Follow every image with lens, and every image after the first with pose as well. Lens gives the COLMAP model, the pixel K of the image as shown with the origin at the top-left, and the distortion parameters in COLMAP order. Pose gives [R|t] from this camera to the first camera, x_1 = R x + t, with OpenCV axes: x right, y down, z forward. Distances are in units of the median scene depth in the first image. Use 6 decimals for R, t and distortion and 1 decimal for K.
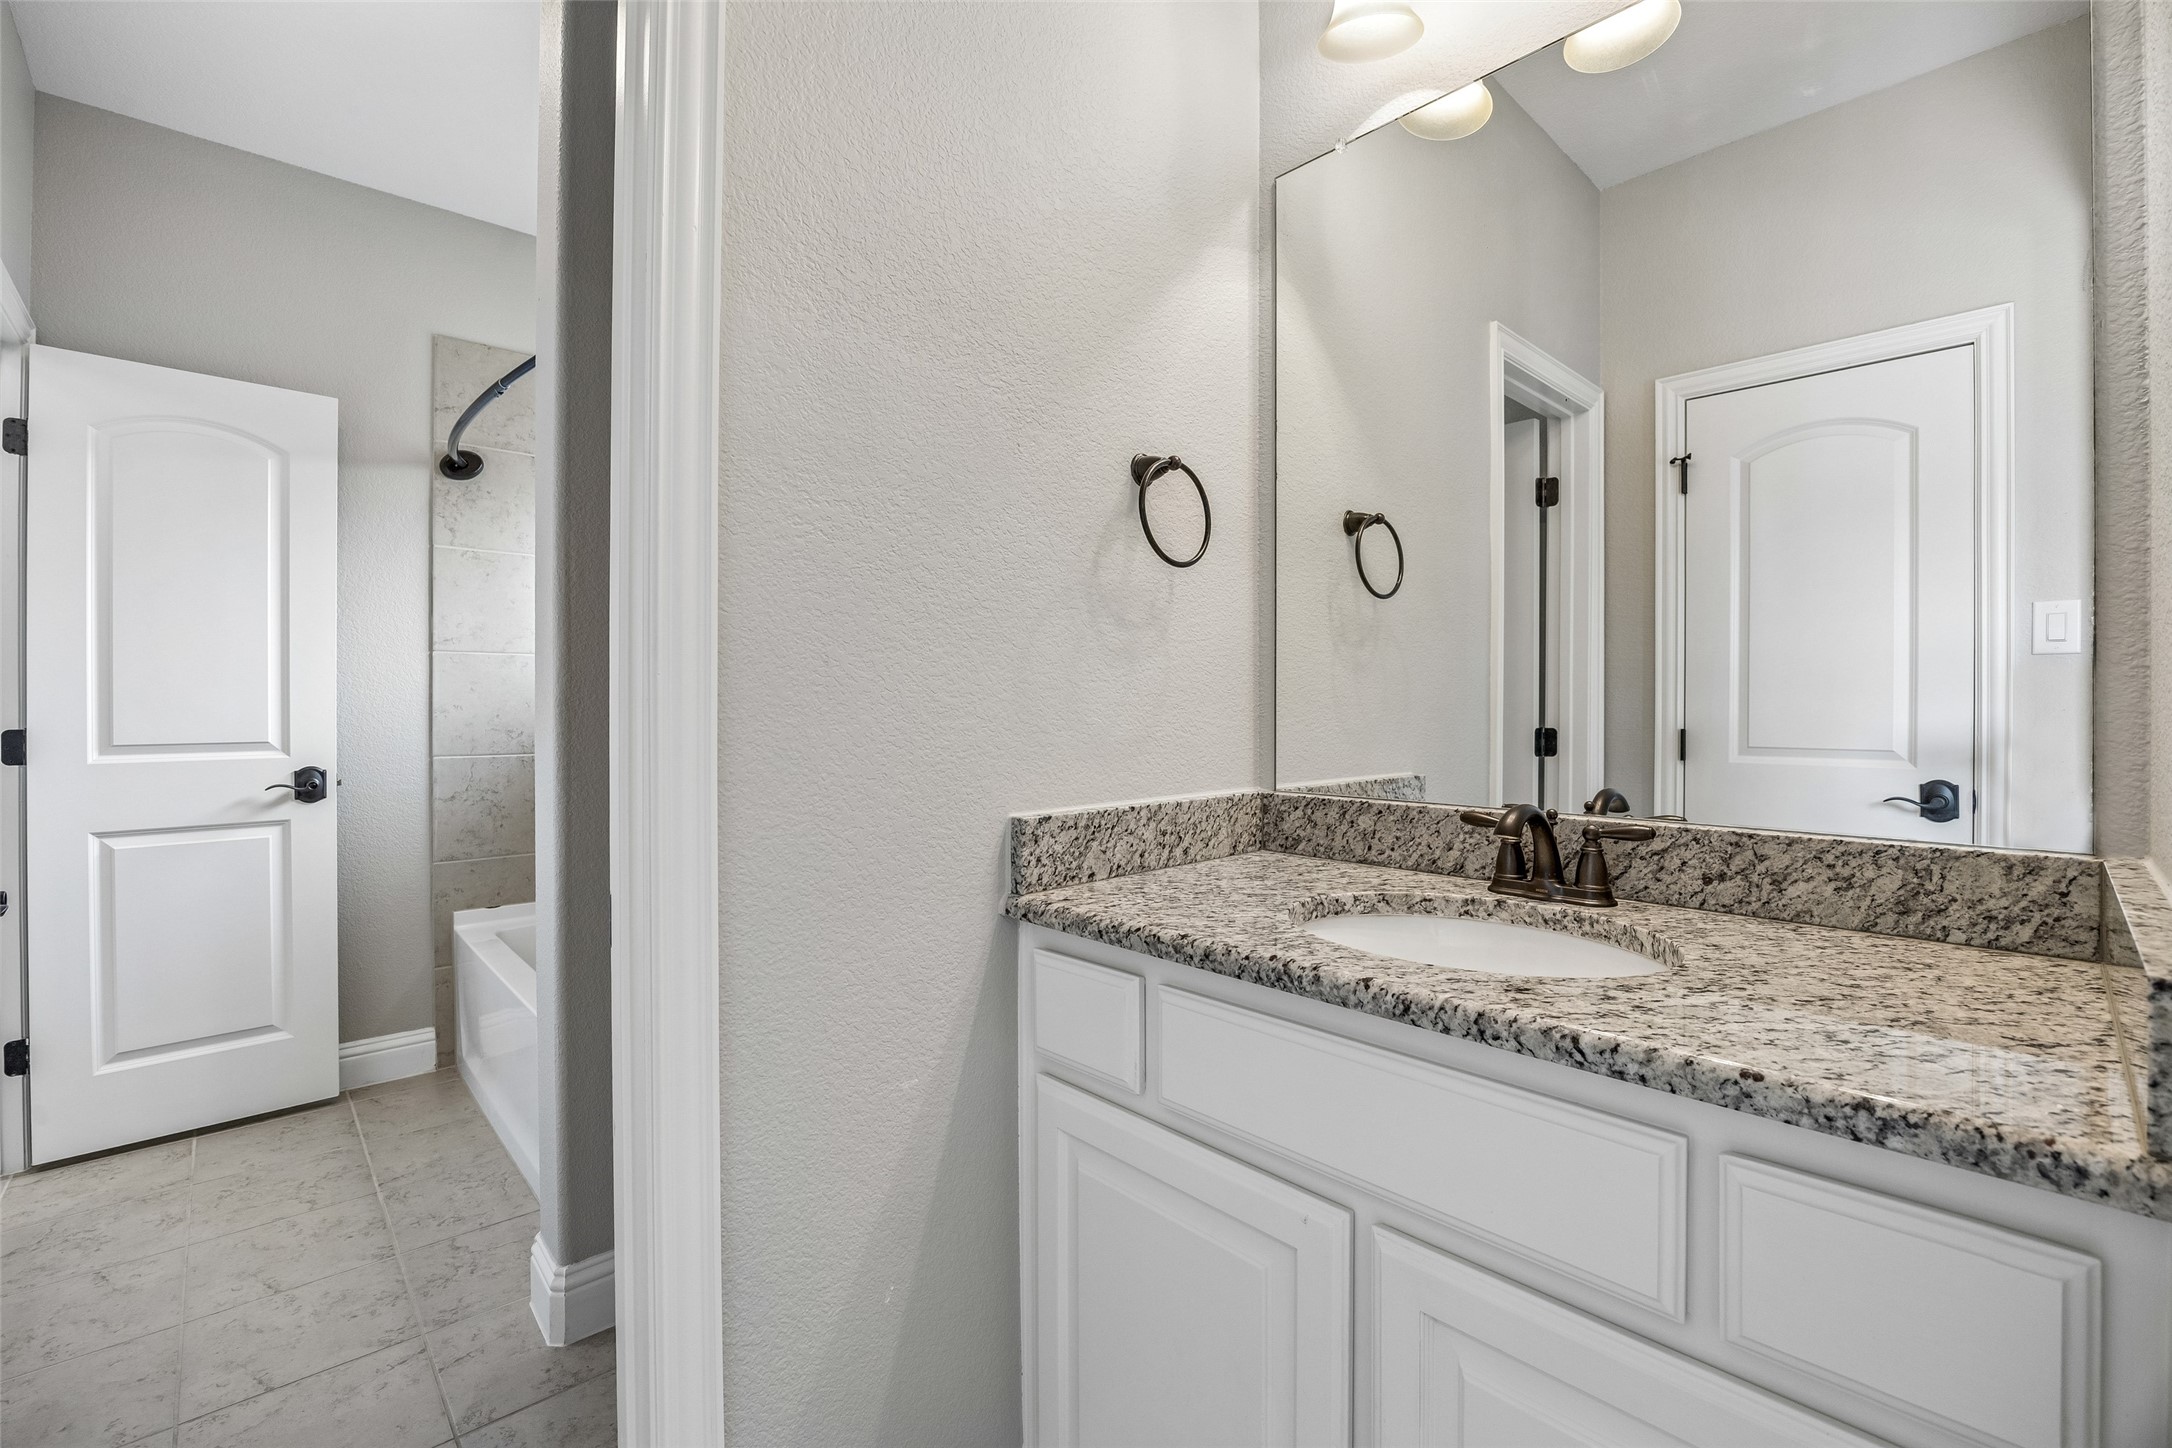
lens RADIAL K [[942.9, 0, 1086.0], [0, 942.9, 724.0], [0, 0, 1]] dist [-0.011579, 0.000375]
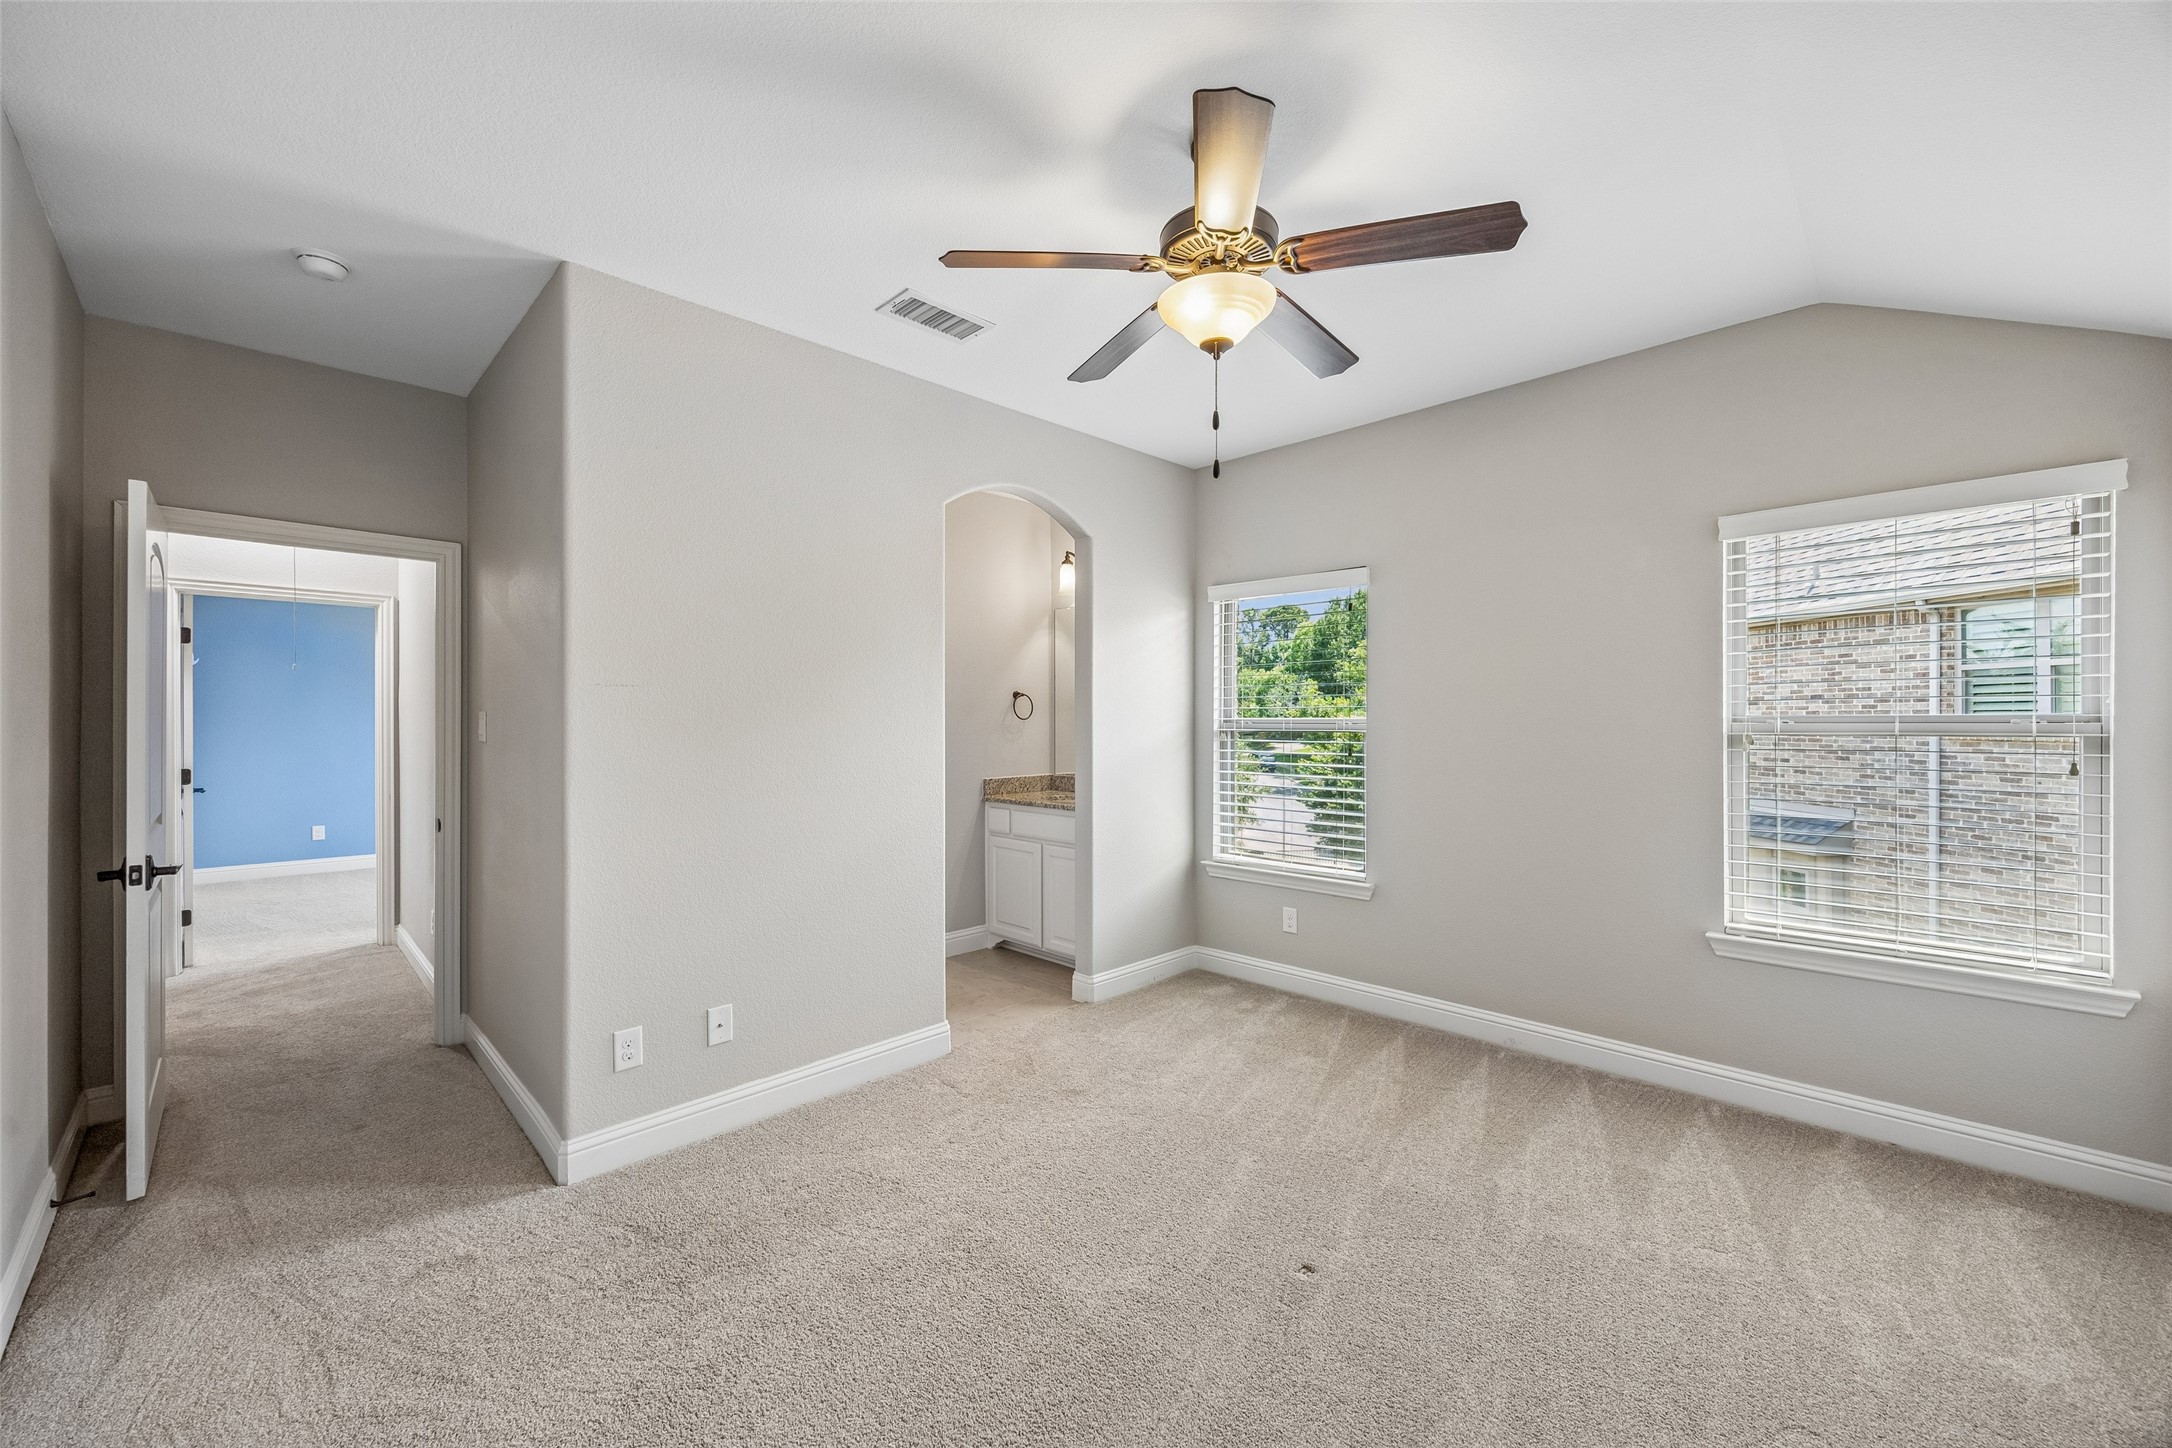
lens RADIAL K [[848.8, 0, 1084.0], [0, 848.8, 726.4], [0, 0, 1]] dist [0.000695, 0.000036]
pose [[0.999530, -0.003231, 0.030474, 0.259659], [0.003625, 0.999911, -0.012873, -0.091525], [-0.030430, 0.012978, 0.999453, -2.871484]]
